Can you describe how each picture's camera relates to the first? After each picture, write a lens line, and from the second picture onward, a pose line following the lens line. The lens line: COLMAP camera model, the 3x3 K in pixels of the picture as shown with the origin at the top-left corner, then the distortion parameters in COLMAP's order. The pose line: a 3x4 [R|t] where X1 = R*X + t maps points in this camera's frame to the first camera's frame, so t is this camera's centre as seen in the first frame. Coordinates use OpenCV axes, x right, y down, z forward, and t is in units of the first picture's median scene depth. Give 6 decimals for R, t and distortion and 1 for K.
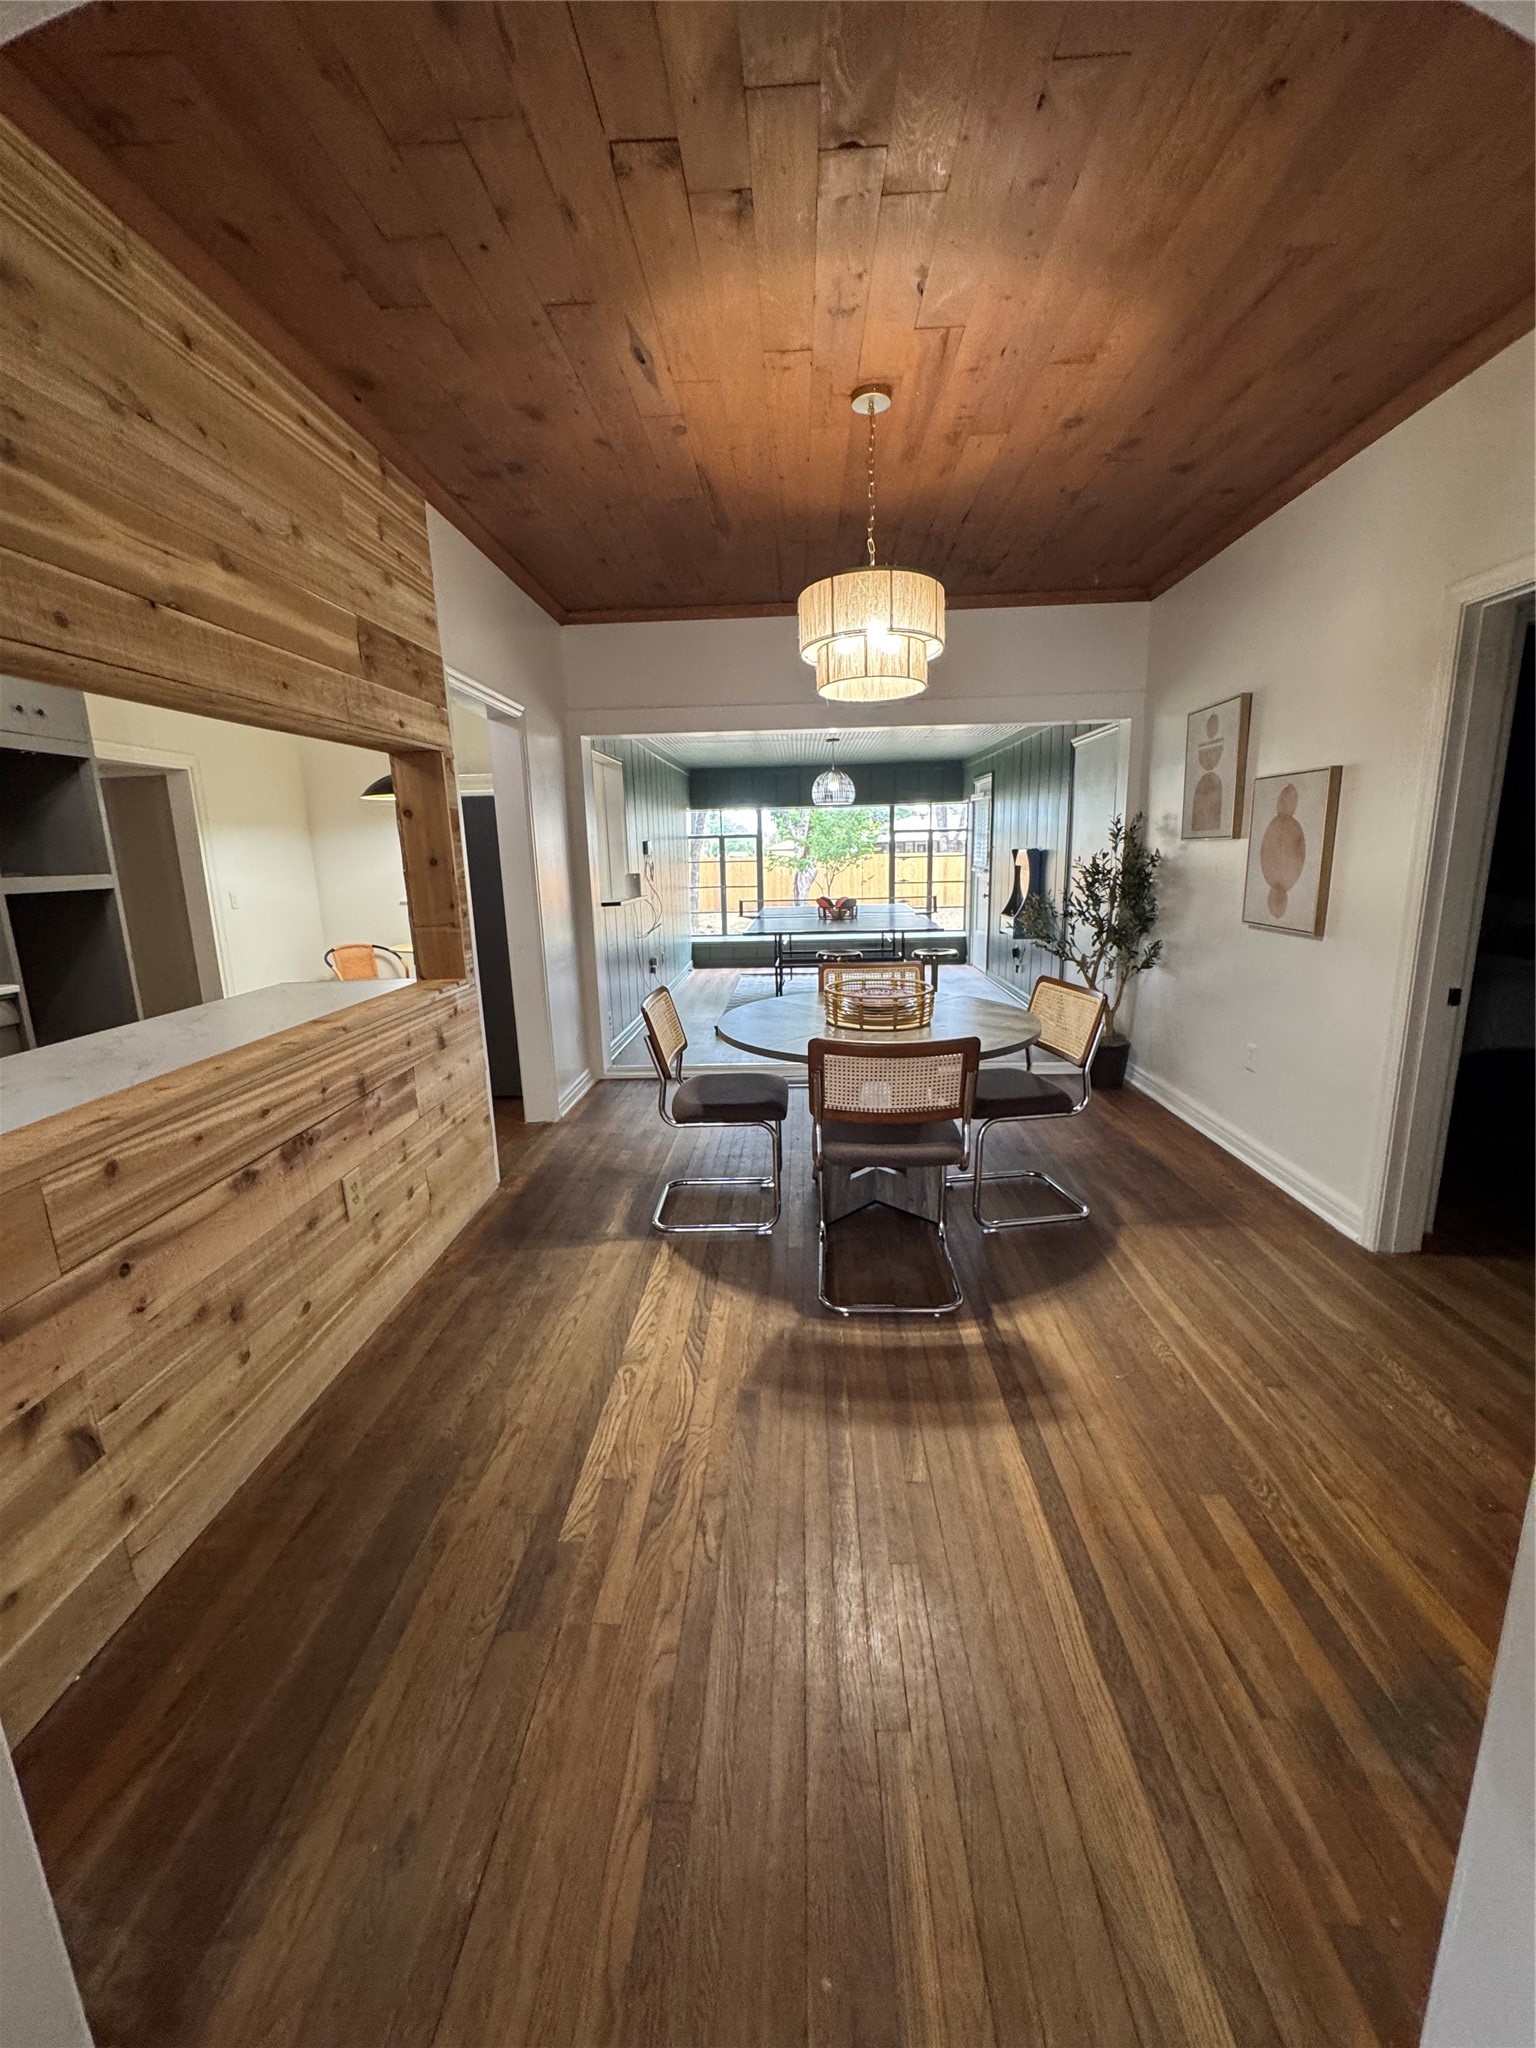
lens RADIAL K [[820.9, 0, 770.5], [0, 820.9, 1025.1], [0, 0, 1]] dist [-0.004678, 0.001046]
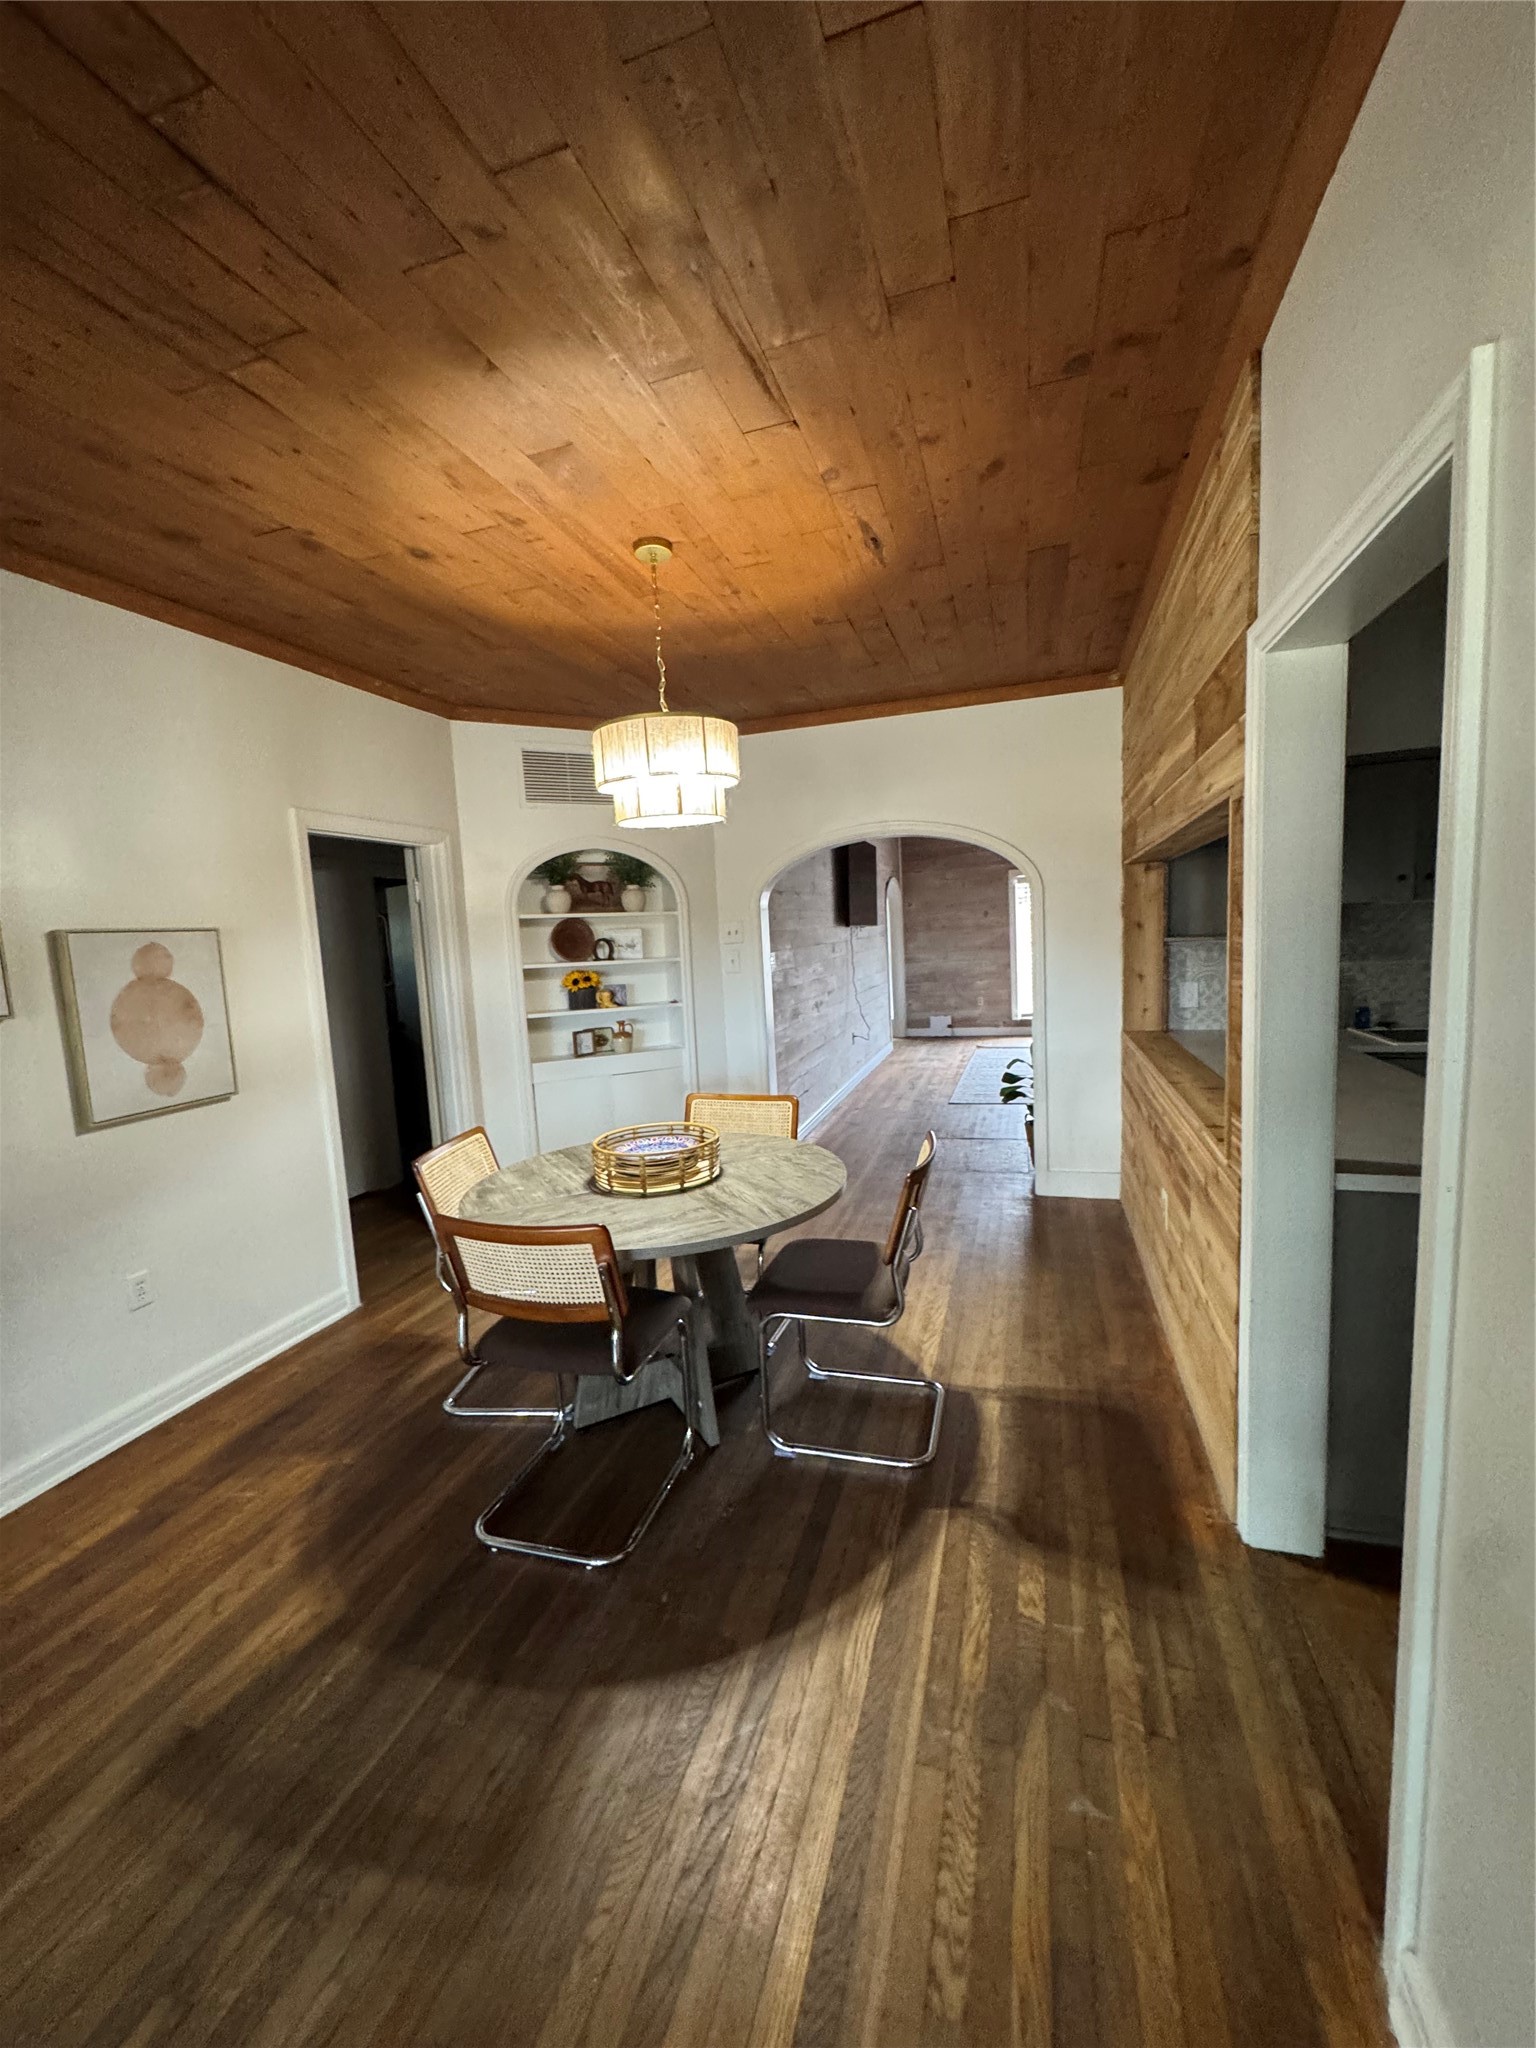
lens RADIAL K [[820.9, 0, 771.2], [0, 820.9, 1020.4], [0, 0, 1]] dist [-0.004678, 0.001046]
pose [[-0.962589, 0.045771, 0.267072, -0.243418], [0.129938, 0.942884, 0.306733, -0.455273], [-0.237779, 0.329961, -0.913557, 1.903788]]
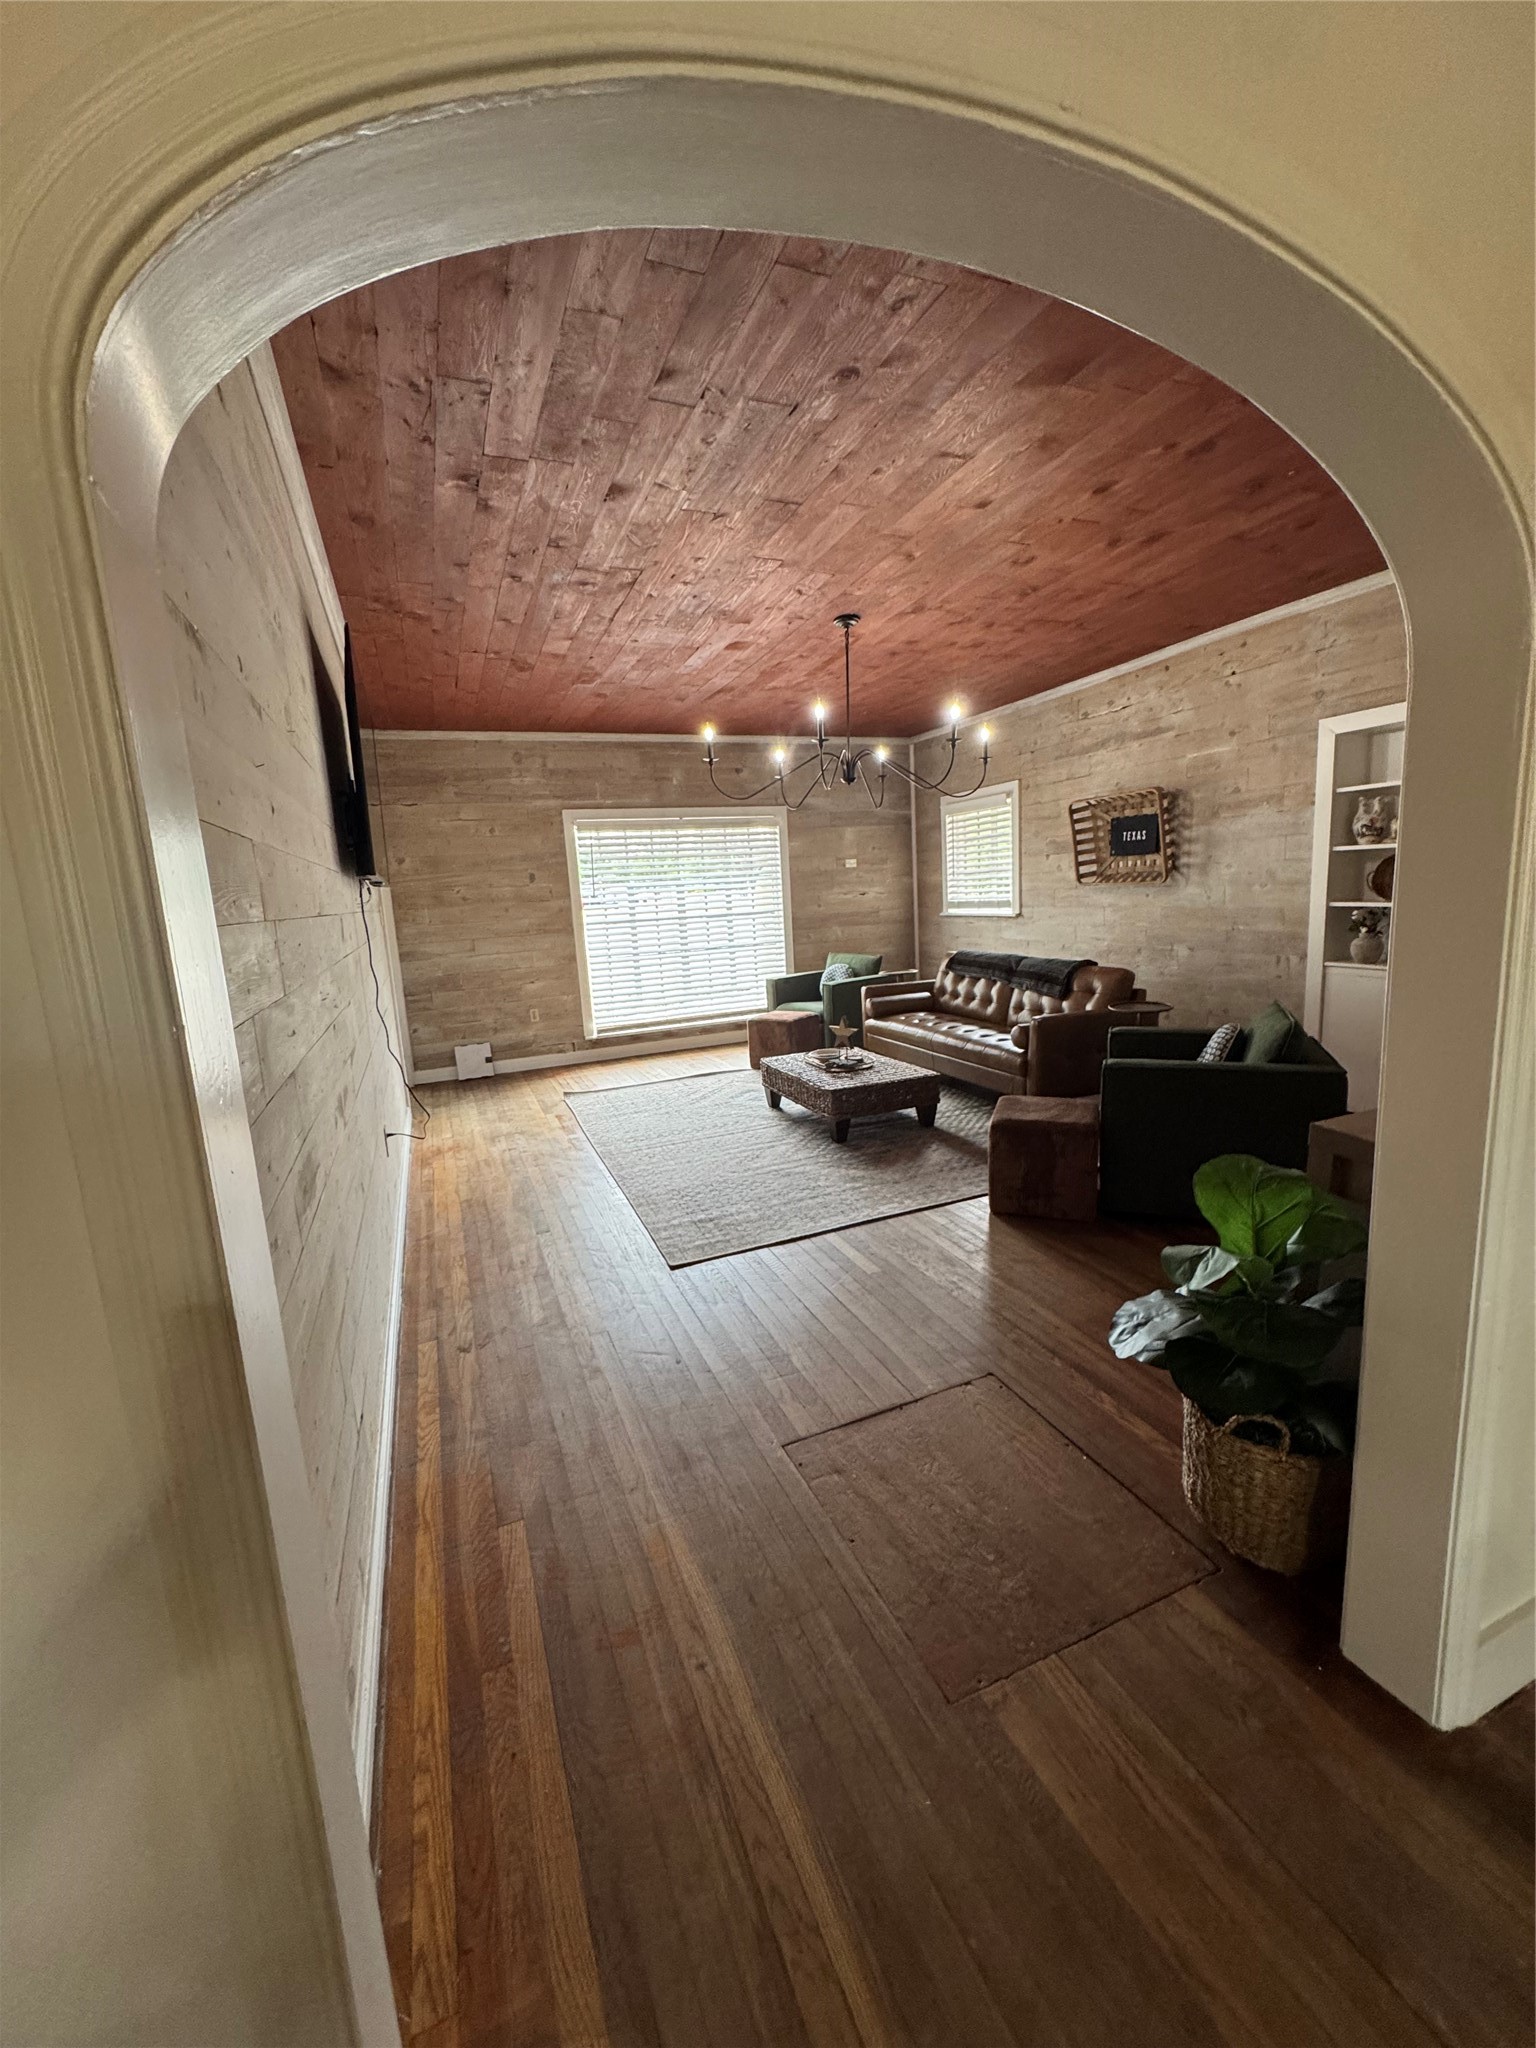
lens RADIAL K [[820.9, 0, 765.6], [0, 820.9, 1021.7], [0, 0, 1]] dist [-0.004678, 0.001046]
pose [[-0.907566, 0.139453, -0.396077, 0.193395], [-0.013131, 0.933357, 0.358710, -0.095055], [0.419705, 0.330754, -0.845251, 0.458640]]
